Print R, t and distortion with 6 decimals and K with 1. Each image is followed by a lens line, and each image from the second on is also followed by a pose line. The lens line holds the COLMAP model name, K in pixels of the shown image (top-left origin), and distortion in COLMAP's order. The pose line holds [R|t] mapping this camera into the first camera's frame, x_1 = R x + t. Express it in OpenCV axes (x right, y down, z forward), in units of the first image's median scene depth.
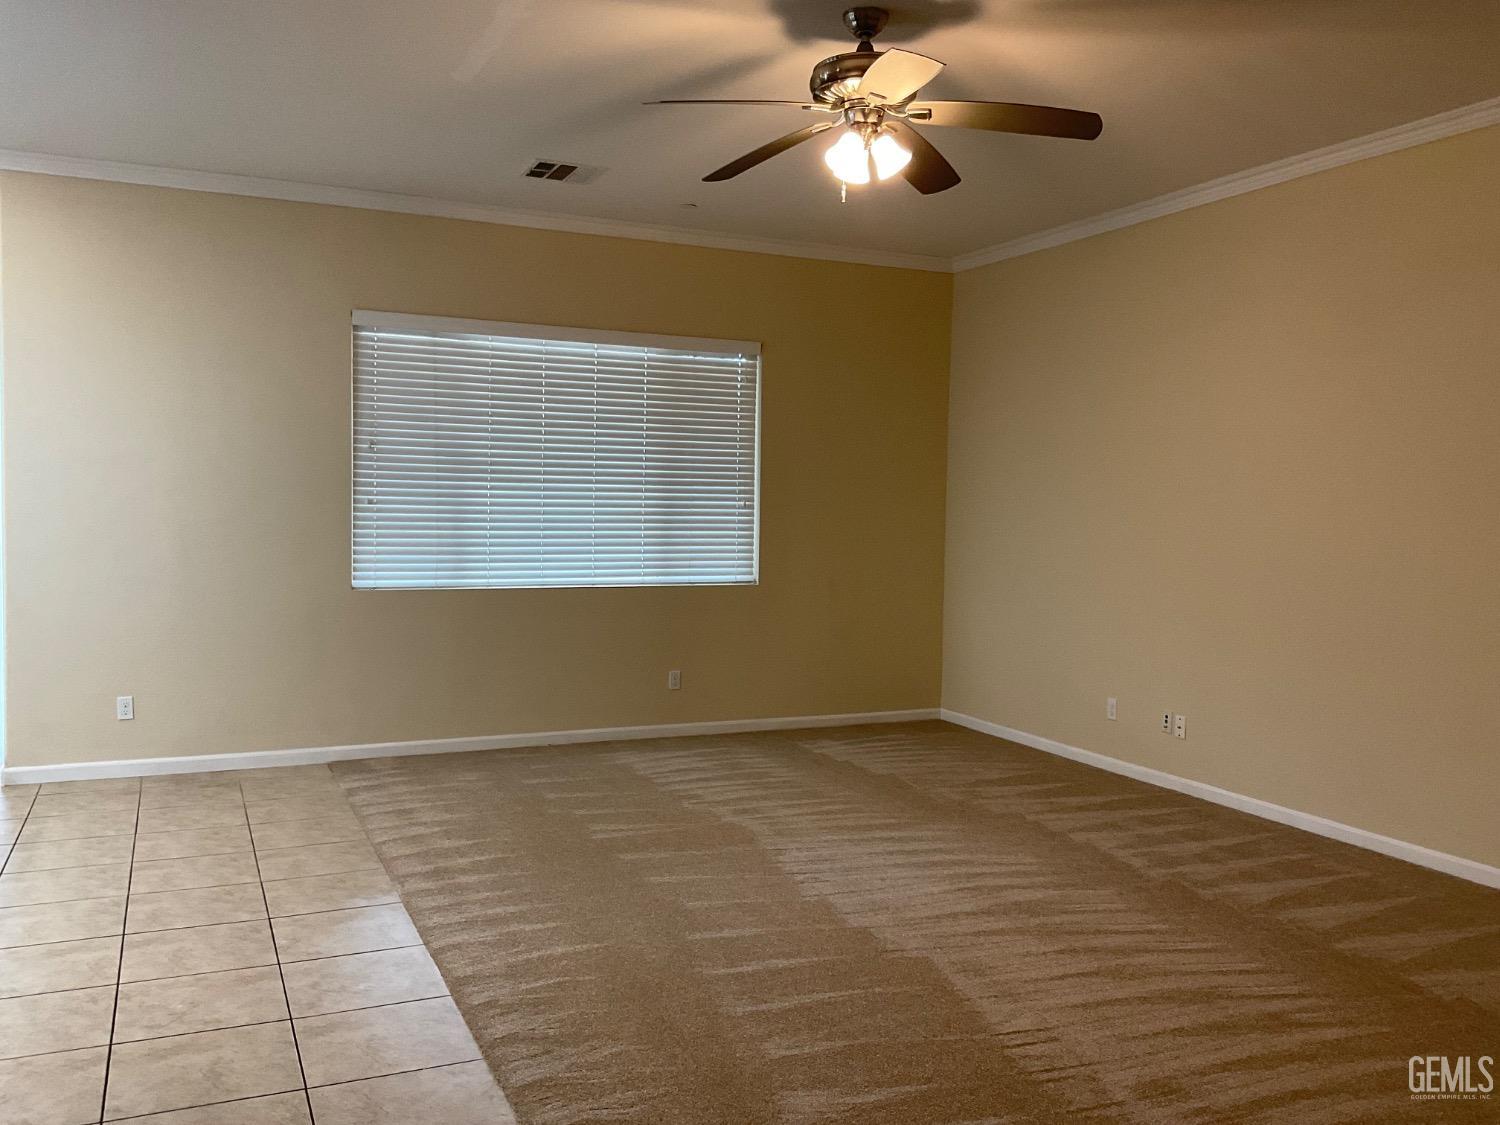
lens RADIAL K [[1249.5, 0, 750.0], [0, 1249.5, 562.5], [0, 0, 1]] dist [0.112248, -0.238716]
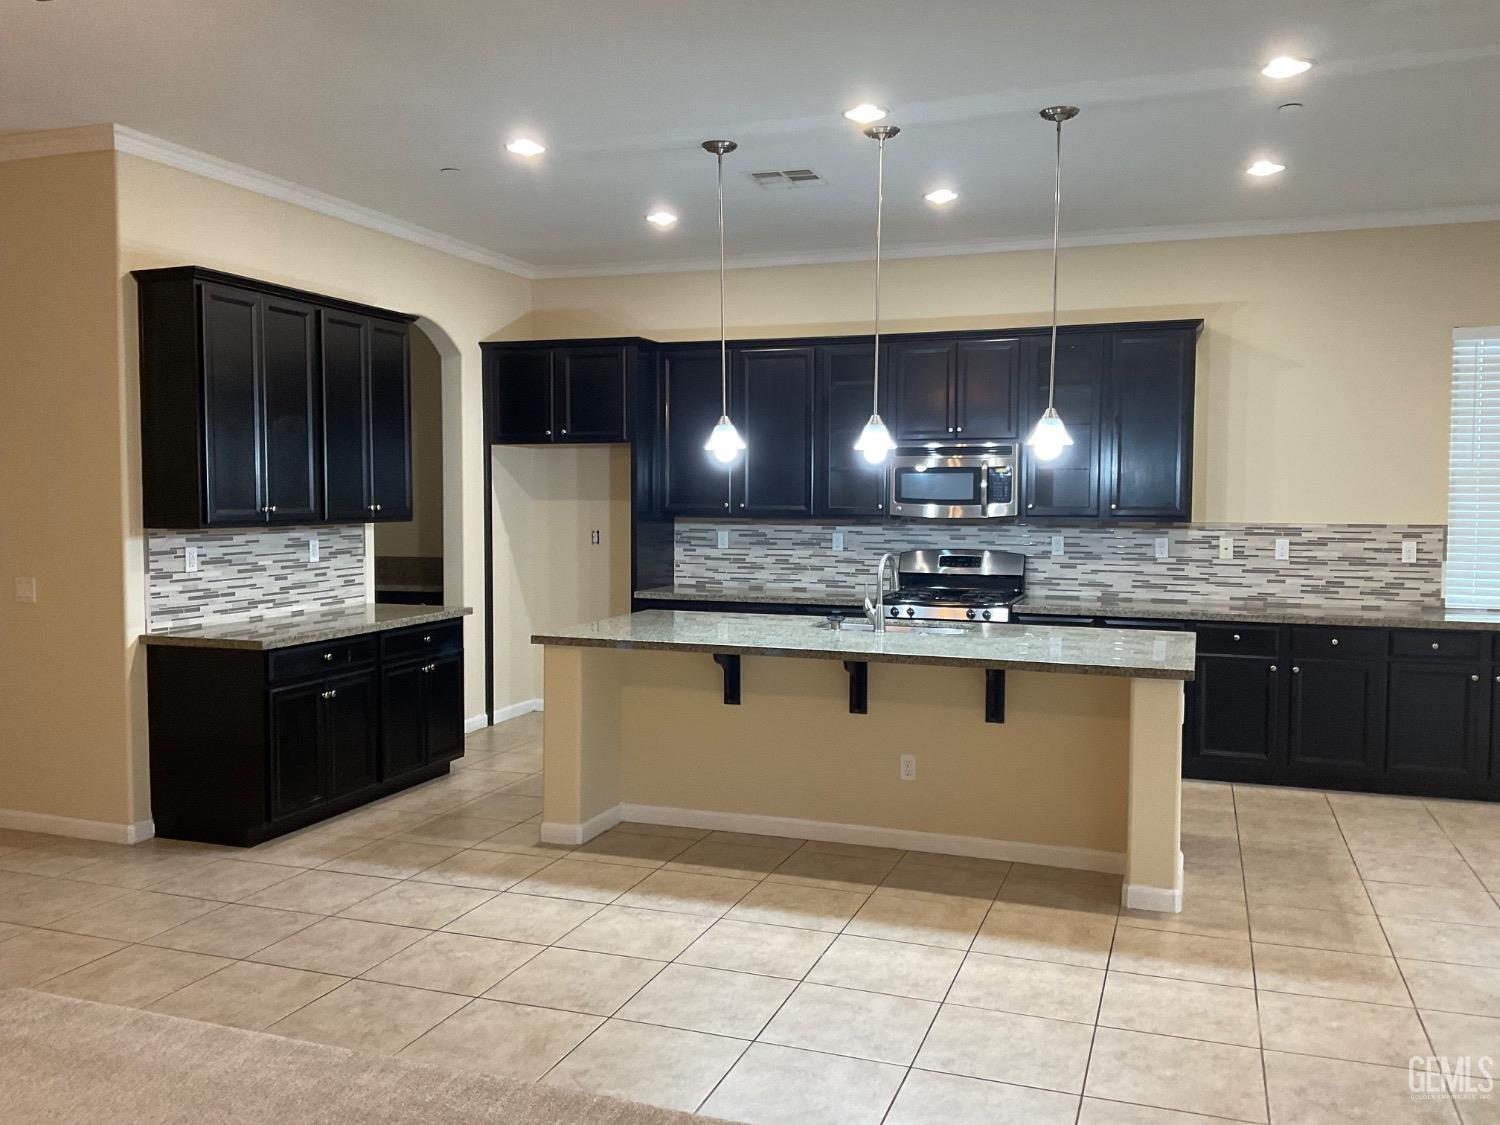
lens RADIAL K [[1249.5, 0, 750.0], [0, 1249.5, 562.5], [0, 0, 1]] dist [0.112248, -0.238716]
pose [[-0.693332, 0.025404, -0.720170, 0.149327], [-0.049855, 0.995293, 0.083106, -0.092693], [0.718892, 0.093524, -0.688802, 1.434274]]
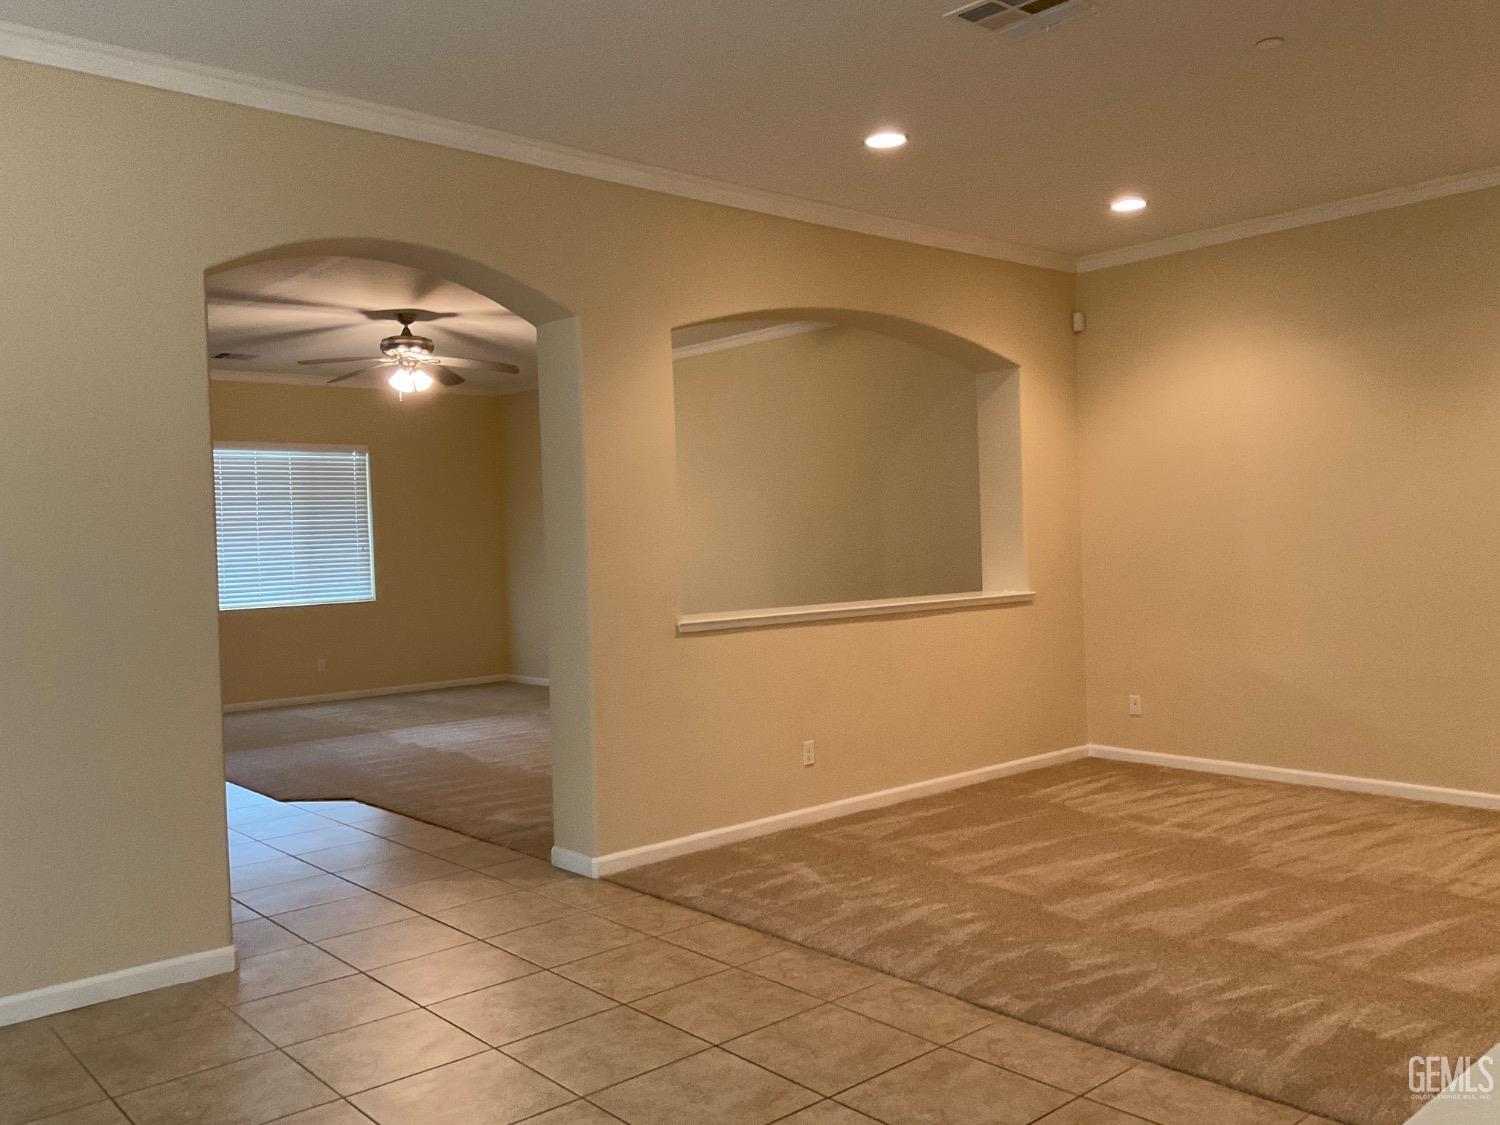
lens RADIAL K [[1249.5, 0, 750.0], [0, 1249.5, 562.5], [0, 0, 1]] dist [0.112248, -0.238716]
pose [[0.957424, -0.052122, 0.283942, 0.014980], [0.061426, 0.997824, -0.023957, 0.051697], [-0.282075, 0.040379, 0.958542, -0.854904]]
